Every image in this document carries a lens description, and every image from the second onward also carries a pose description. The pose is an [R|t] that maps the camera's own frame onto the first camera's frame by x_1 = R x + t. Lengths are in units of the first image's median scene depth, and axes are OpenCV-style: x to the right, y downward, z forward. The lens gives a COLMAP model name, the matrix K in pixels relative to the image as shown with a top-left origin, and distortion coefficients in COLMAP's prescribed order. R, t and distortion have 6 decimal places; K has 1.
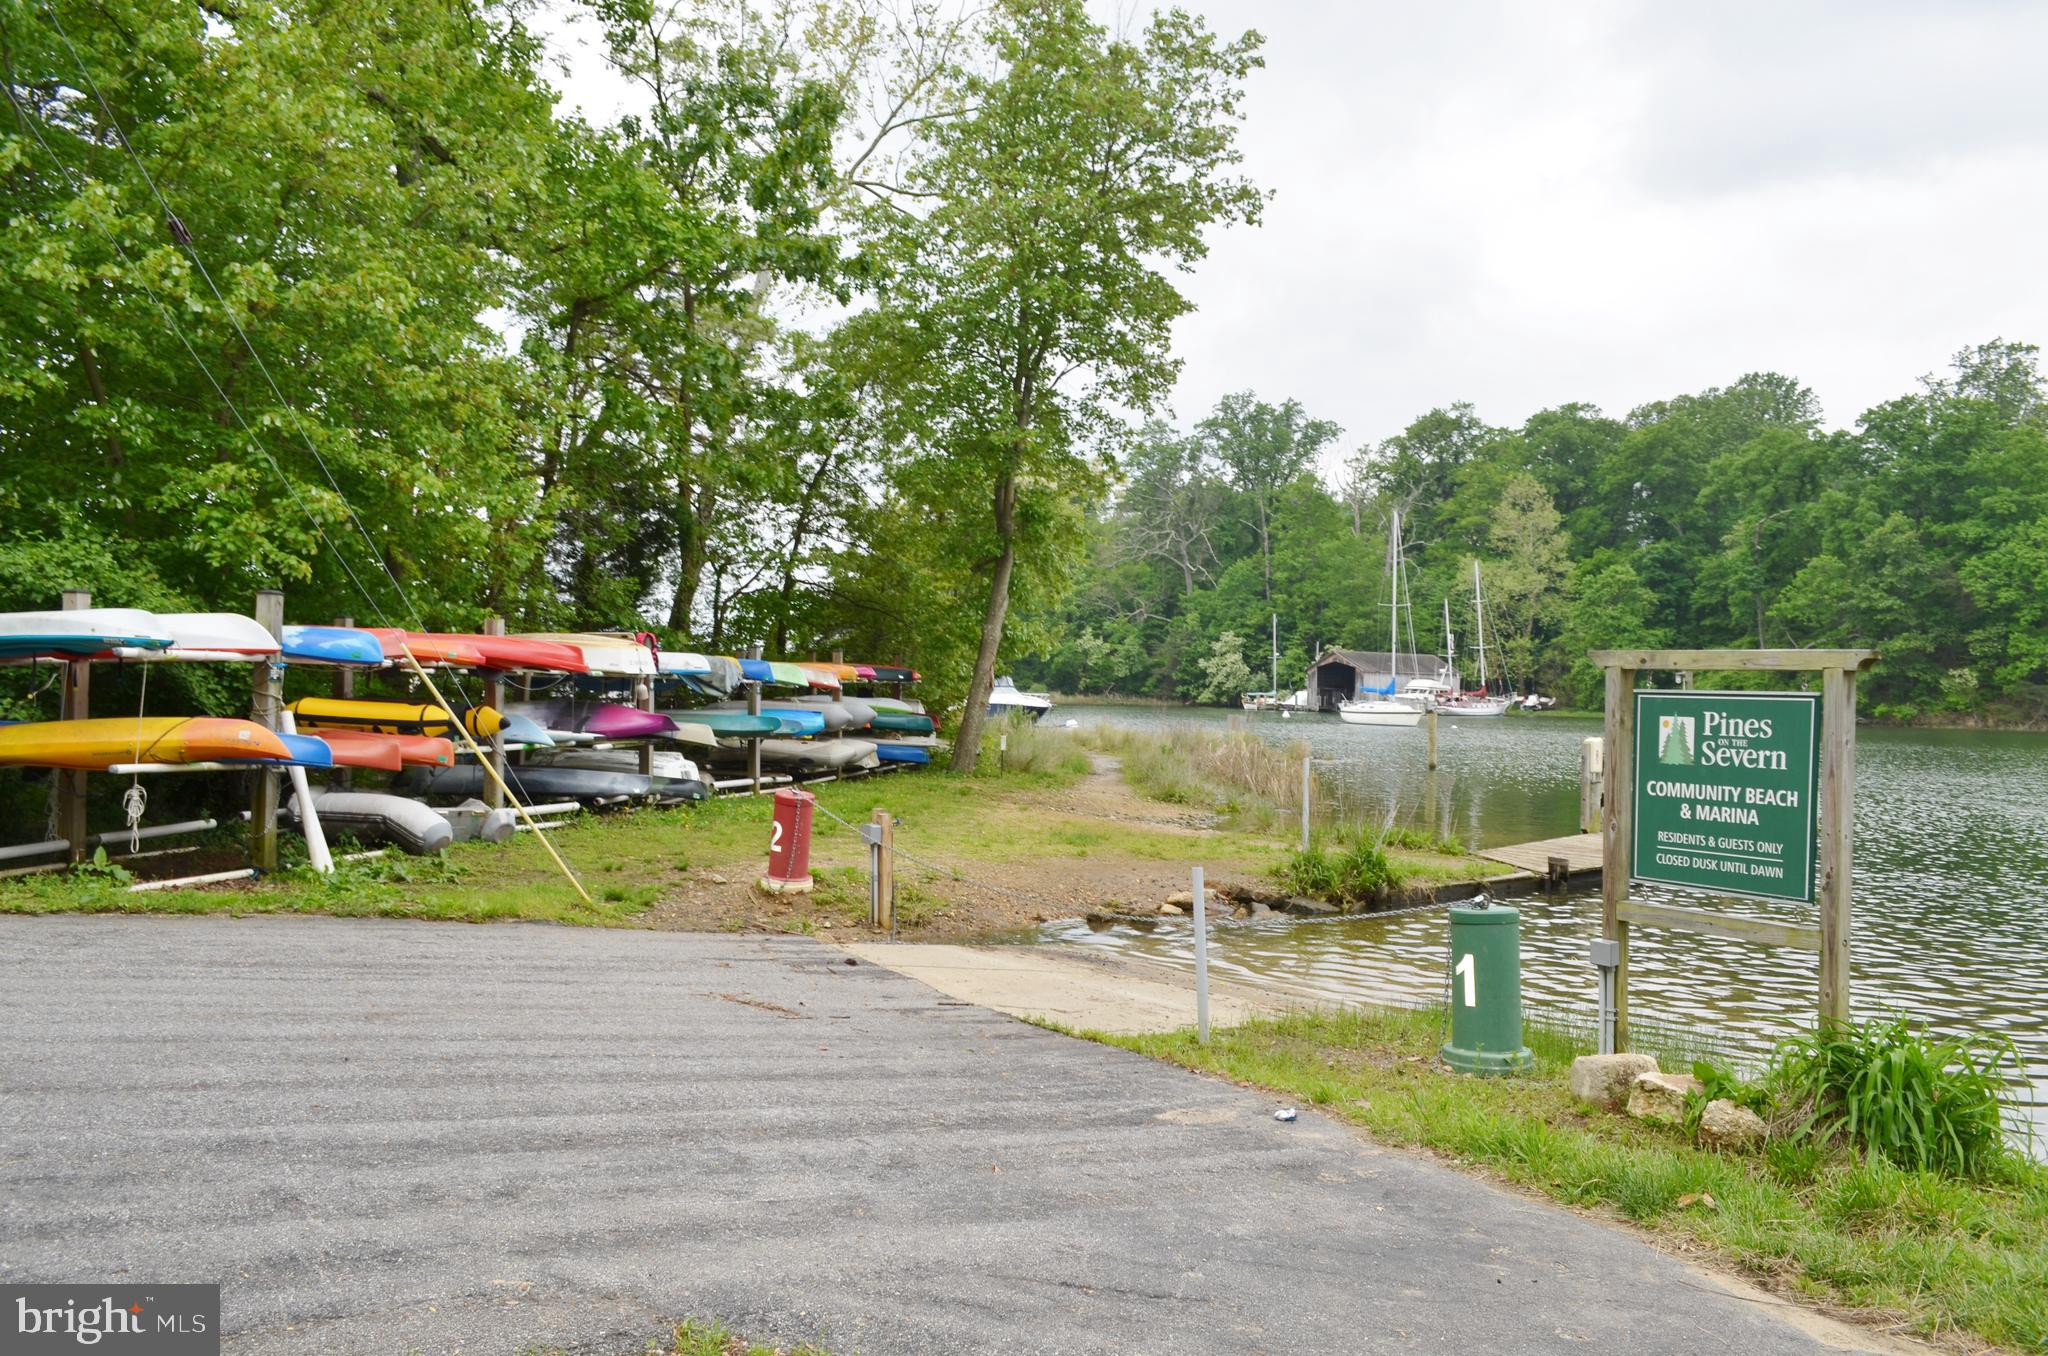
lens RADIAL K [[1599.9, 0, 1024.0], [0, 1599.9, 678.0], [0, 0, 1]] dist [-0.009427, 0.006956]
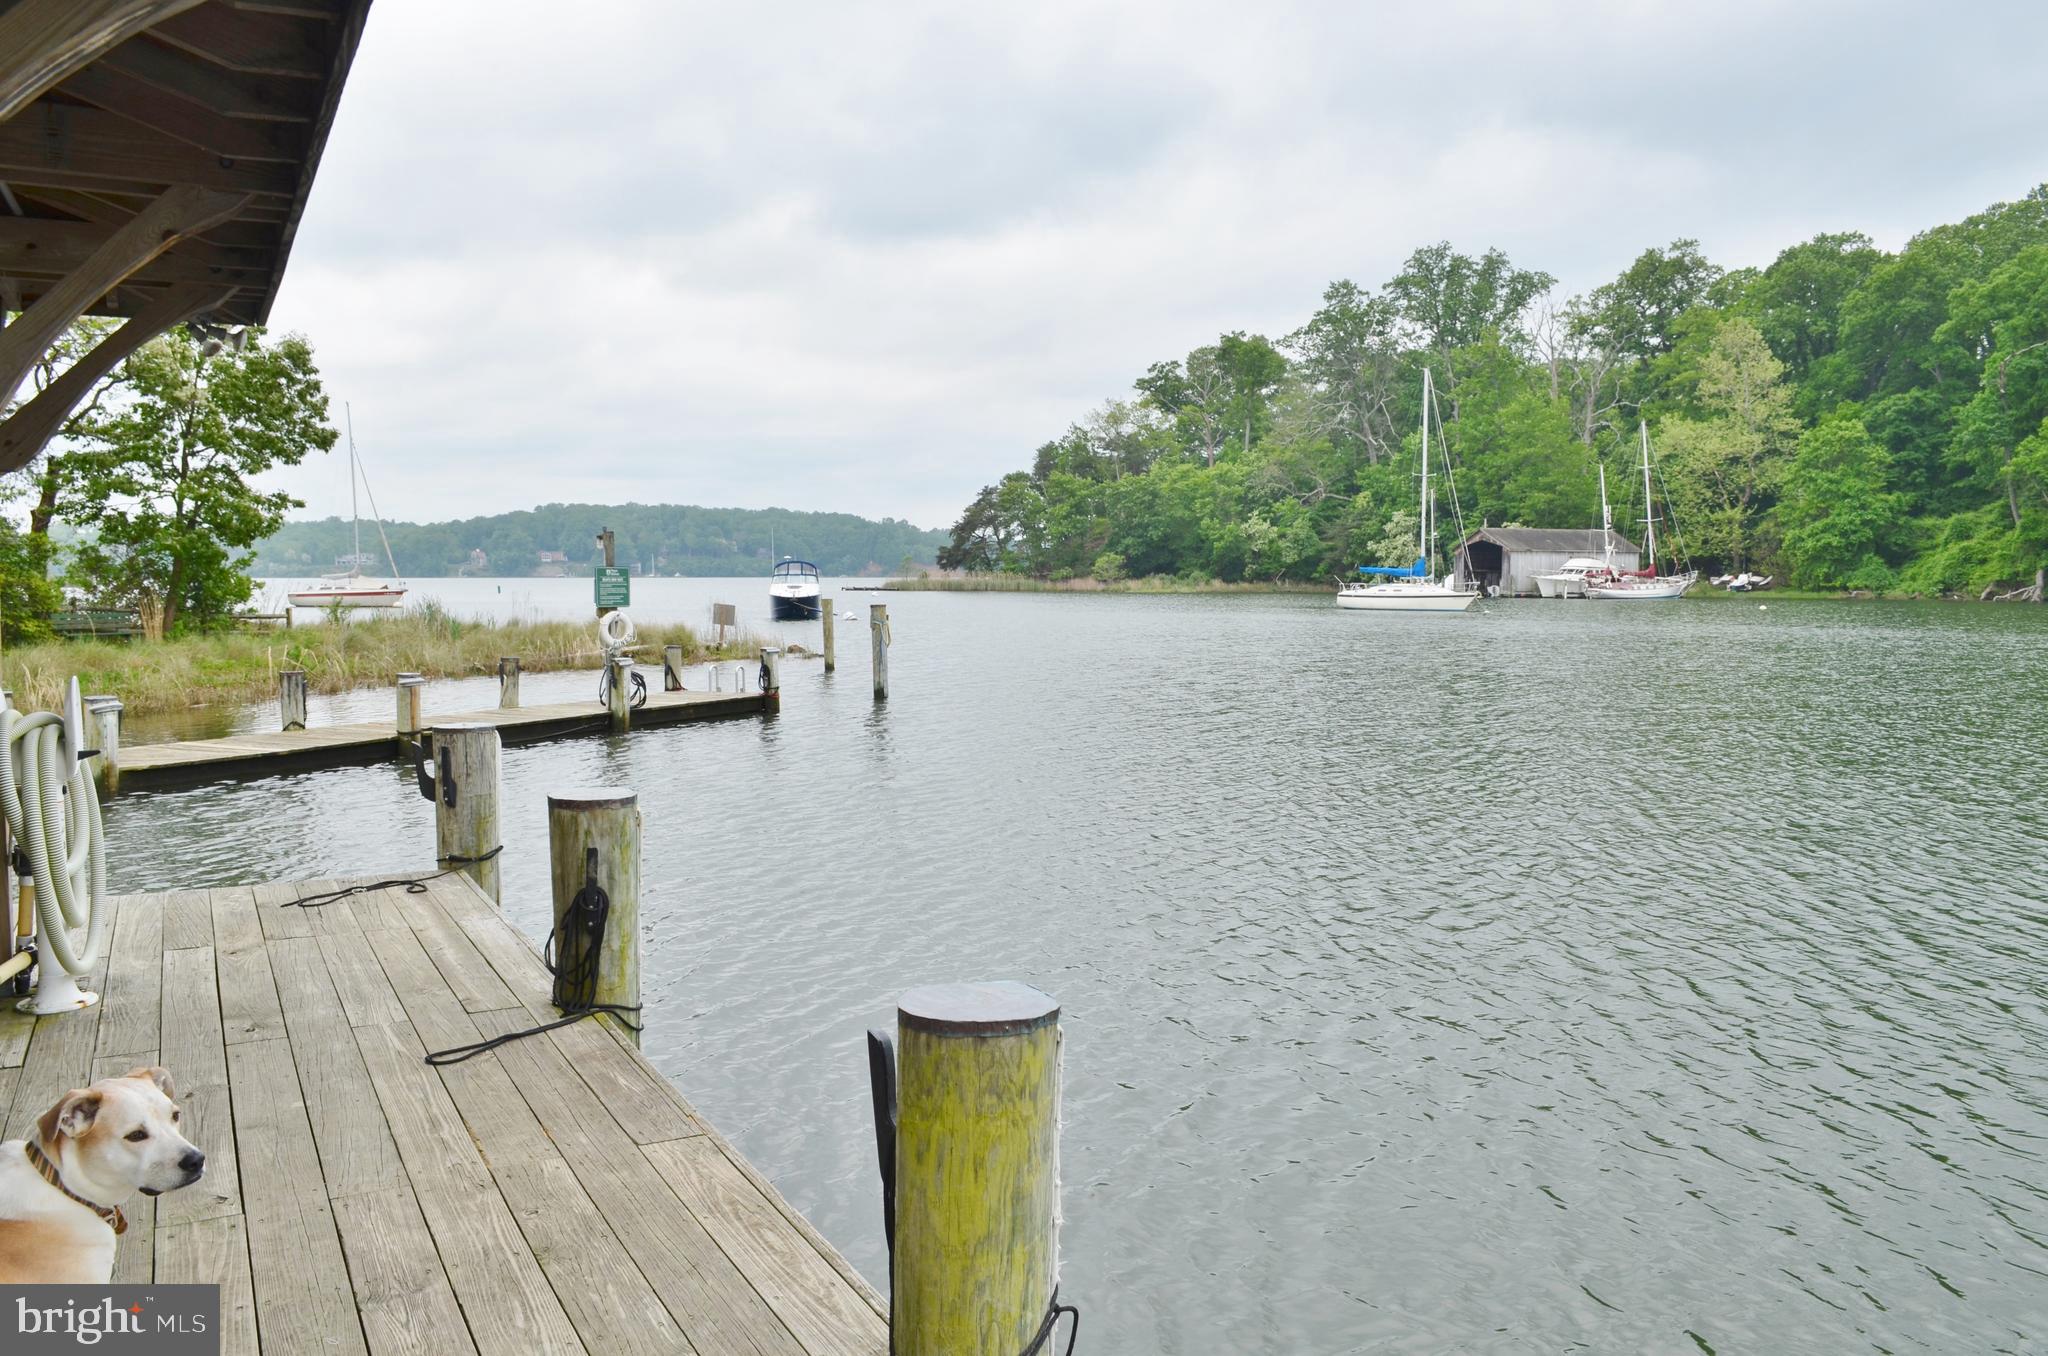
lens RADIAL K [[1599.9, 0, 1024.0], [0, 1599.9, 678.0], [0, 0, 1]] dist [-0.009427, 0.006956]
pose [[0.975665, -0.004608, -0.219219, 0.123971], [0.019287, 0.997707, 0.064869, 0.003285], [0.218418, -0.067519, 0.973517, 0.058873]]
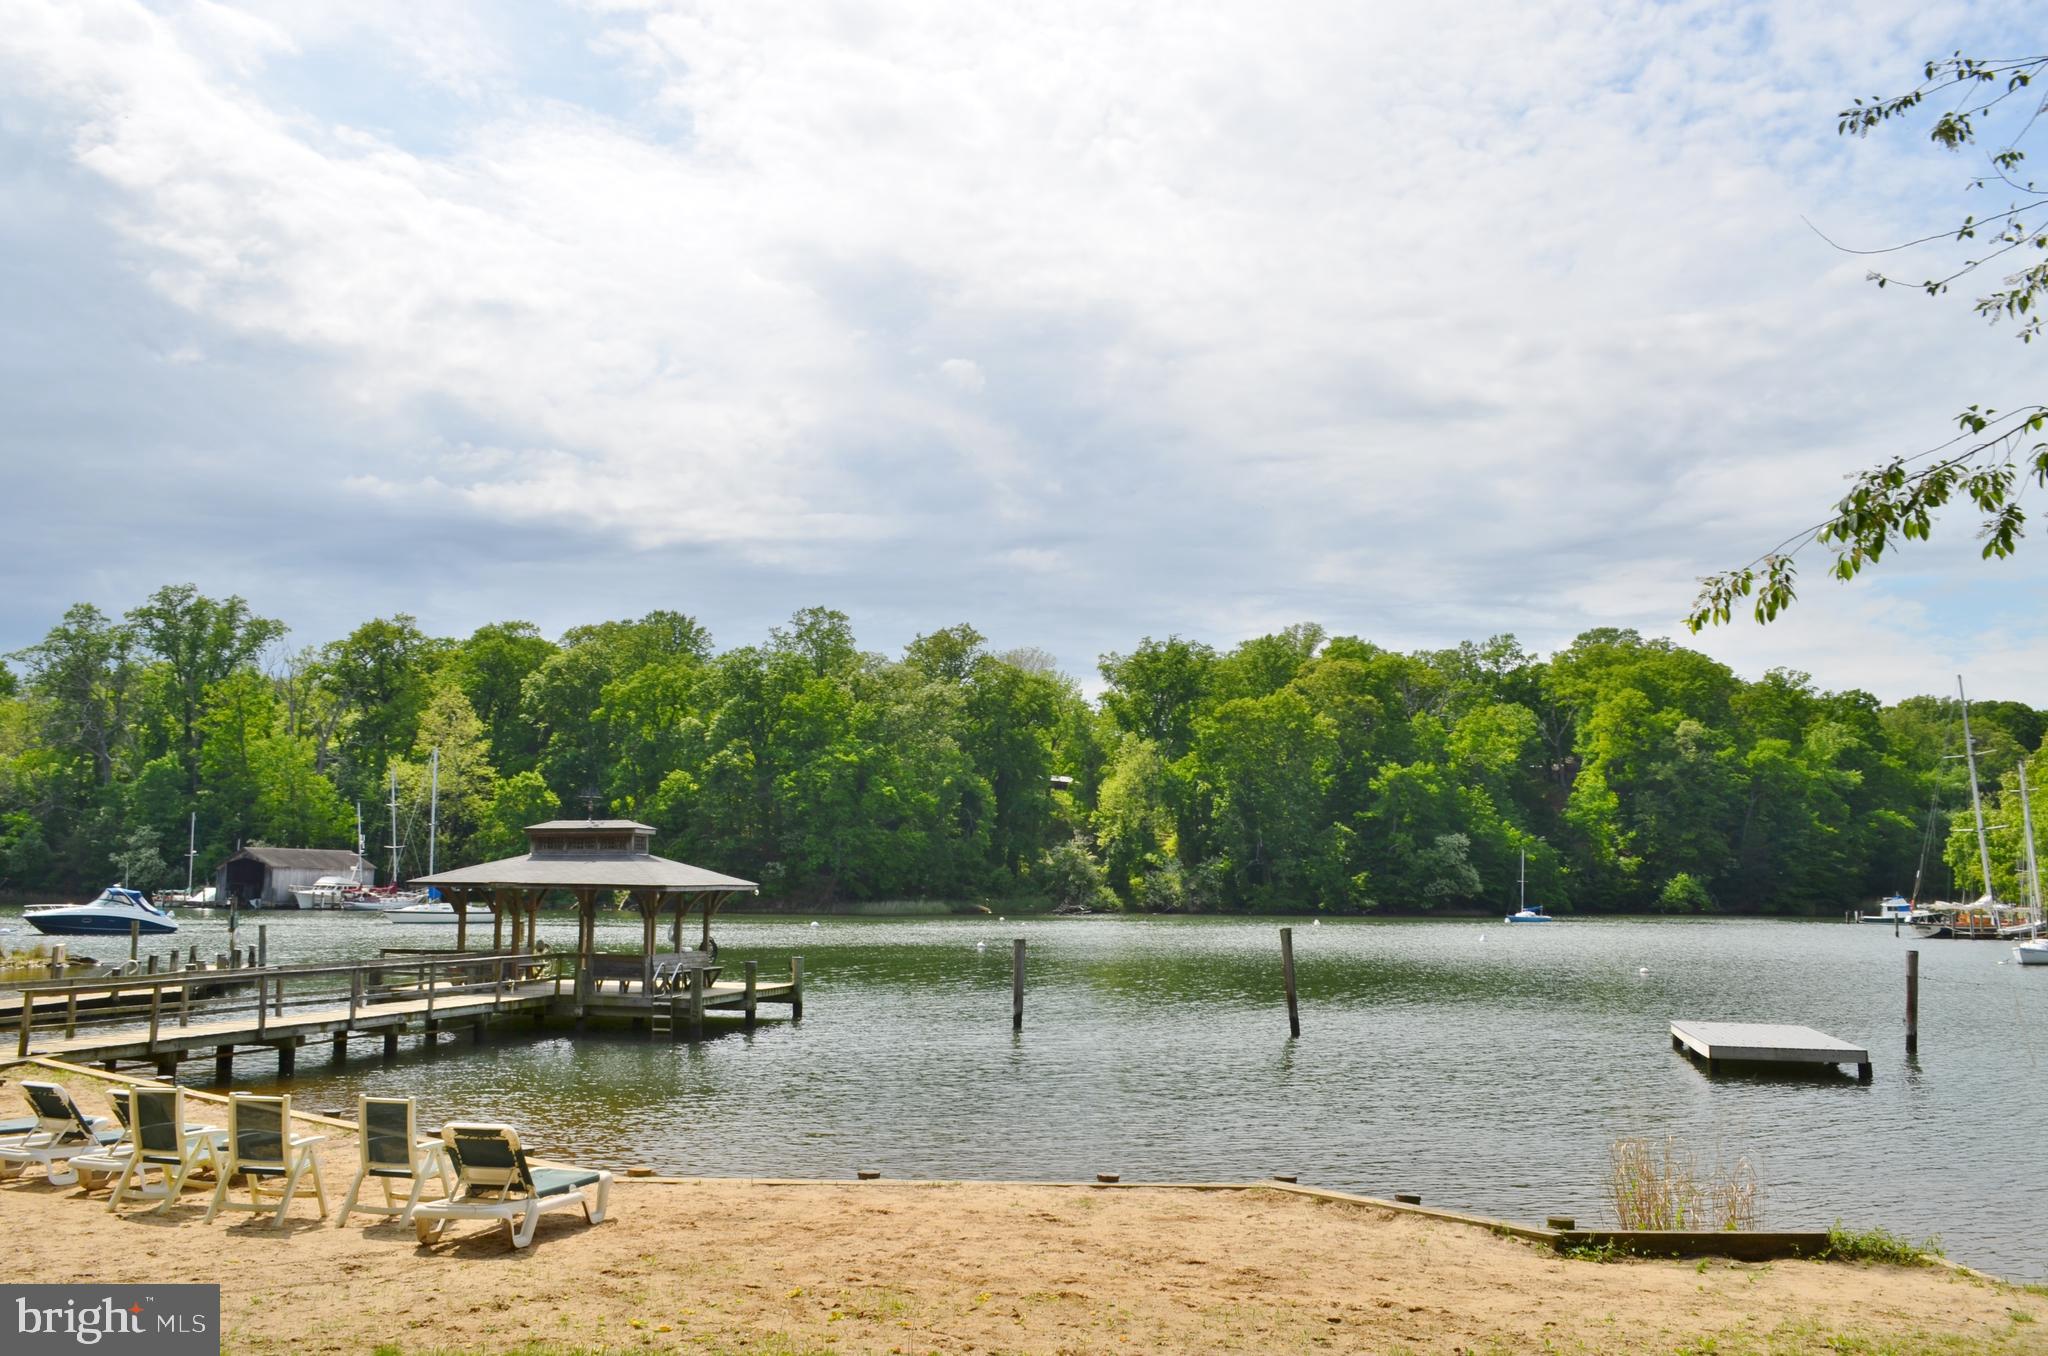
lens RADIAL K [[1583.2, 0, 1024.0], [0, 1583.2, 678.0], [0, 0, 1]] dist [-0.003077, -0.004963]
pose [[0.828349, 0.059557, 0.557038, 0.029172], [0.004818, 0.993539, -0.113391, -0.006368], [-0.560192, 0.096611, 0.822710, -0.129098]]
